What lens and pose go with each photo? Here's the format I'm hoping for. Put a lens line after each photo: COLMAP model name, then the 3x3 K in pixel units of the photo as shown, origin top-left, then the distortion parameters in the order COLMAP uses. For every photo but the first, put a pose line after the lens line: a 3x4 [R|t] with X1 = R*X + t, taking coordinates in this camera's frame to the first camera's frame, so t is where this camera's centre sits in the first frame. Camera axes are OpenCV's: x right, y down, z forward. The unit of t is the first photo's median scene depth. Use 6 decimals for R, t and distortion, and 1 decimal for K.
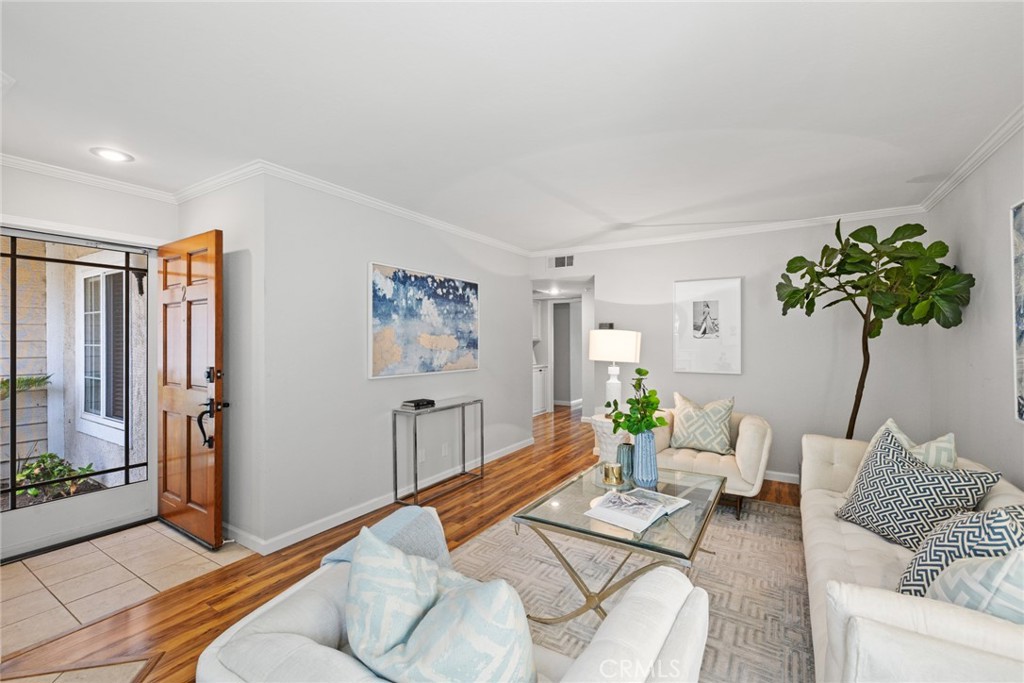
lens RADIAL K [[434.6, 0, 512.5], [0, 434.6, 339.5], [0, 0, 1]] dist [0.003134, -0.000778]
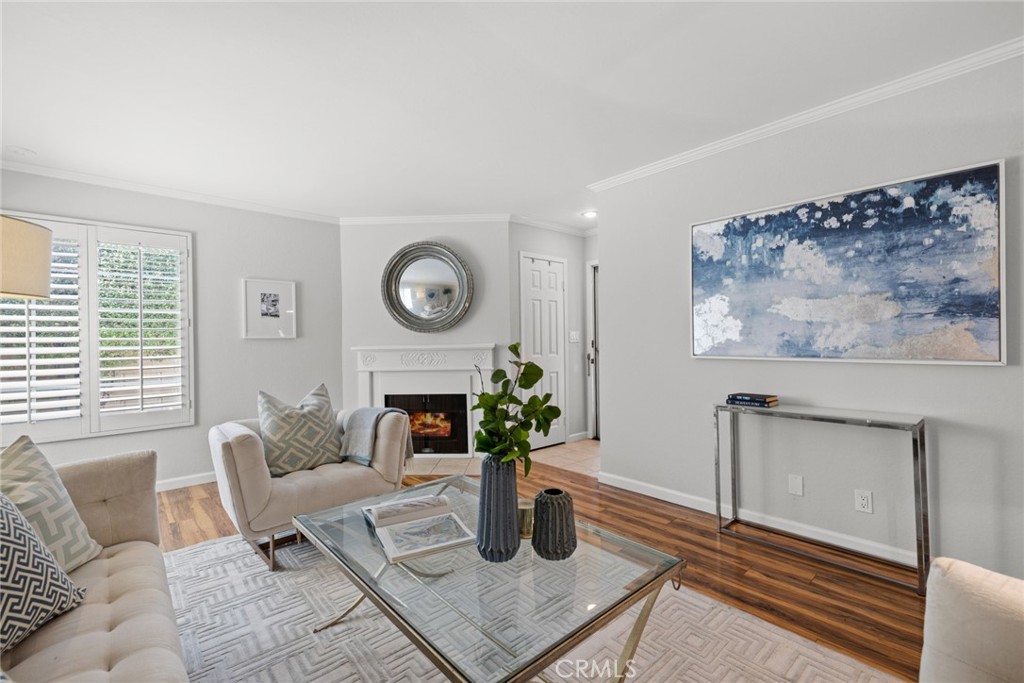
lens RADIAL K [[434.6, 0, 513.6], [0, 434.6, 342.1], [0, 0, 1]] dist [0.003134, -0.000778]
pose [[-0.266281, 0.004351, -0.963886, 0.529174], [0.013274, 0.999912, 0.000846, 0.045808], [0.963804, -0.012569, -0.266316, 0.758071]]
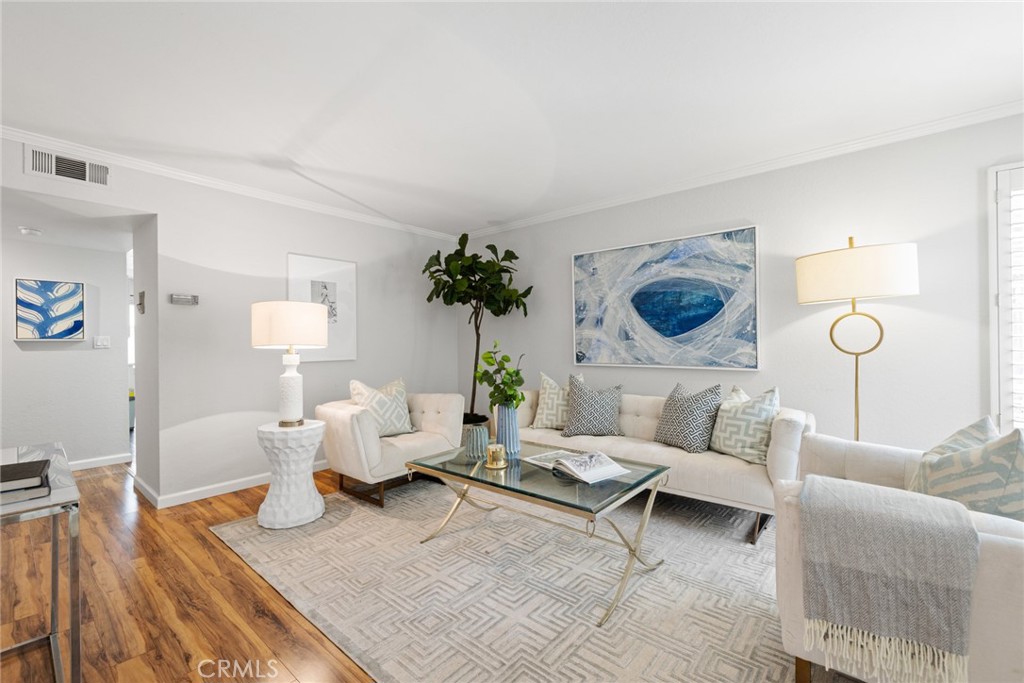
lens RADIAL K [[434.6, 0, 507.5], [0, 434.6, 337.5], [0, 0, 1]] dist [0.003134, -0.000778]
pose [[0.154624, 0.010019, 0.987923, -0.438206], [0.011085, 0.999868, -0.011875, 0.048957], [-0.987911, 0.012787, 0.154493, 0.551128]]
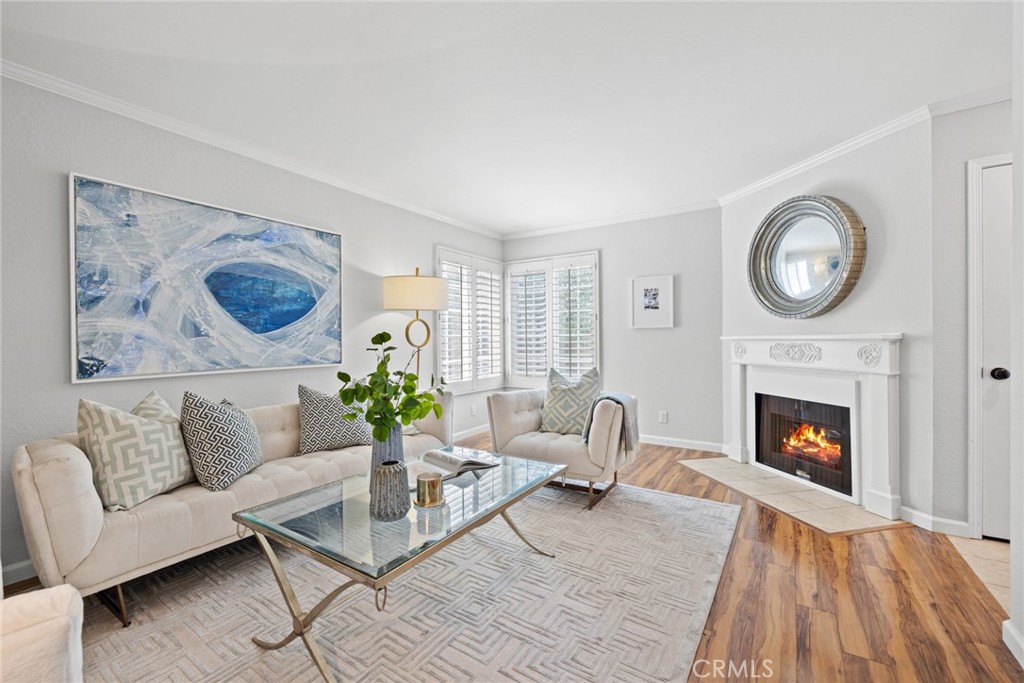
lens RADIAL K [[434.6, 0, 506.6], [0, 434.6, 340.1], [0, 0, 1]] dist [0.003134, -0.000778]
pose [[-0.999715, 0.008500, 0.022331, 0.066309], [0.008691, 0.999926, 0.008488, 0.049765], [-0.022257, 0.008679, -0.999715, 1.100946]]
